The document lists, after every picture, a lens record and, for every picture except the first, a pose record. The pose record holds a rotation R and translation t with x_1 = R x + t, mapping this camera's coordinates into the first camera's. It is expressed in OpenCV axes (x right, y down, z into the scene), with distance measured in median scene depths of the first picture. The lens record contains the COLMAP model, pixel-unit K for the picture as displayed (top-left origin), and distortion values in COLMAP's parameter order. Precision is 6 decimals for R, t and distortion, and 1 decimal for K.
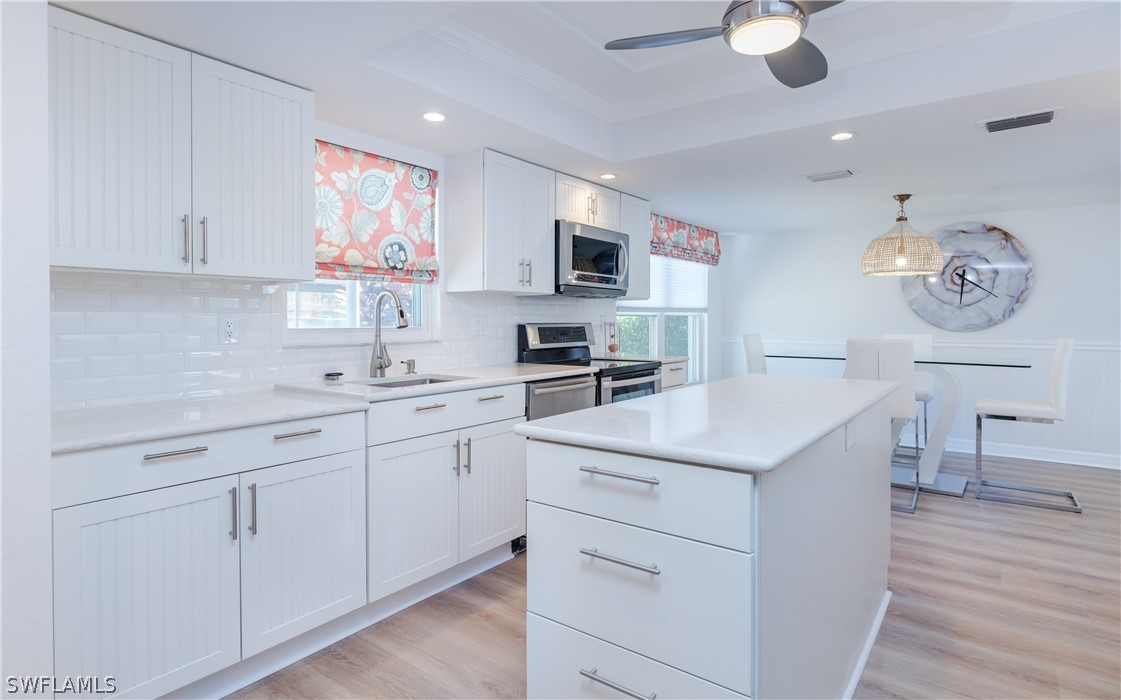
lens RADIAL K [[589.3, 0, 560.0], [0, 589.3, 324.7], [0, 0, 1]] dist [-0.000562, -0.001073]
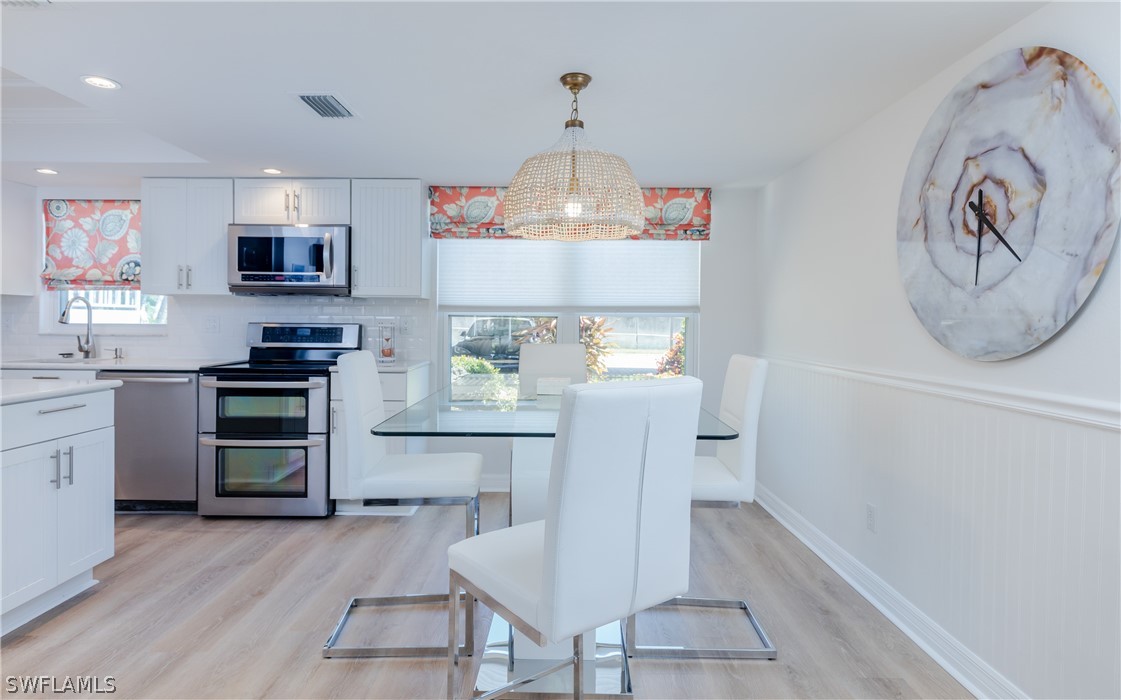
lens RADIAL K [[589.3, 0, 555.5], [0, 589.3, 327.8], [0, 0, 1]] dist [-0.000562, -0.001073]
pose [[0.600404, 0.015613, -0.799544, 0.989036], [-0.016198, 0.999842, 0.007361, -0.008657], [0.799533, 0.008531, 0.600562, 0.690884]]
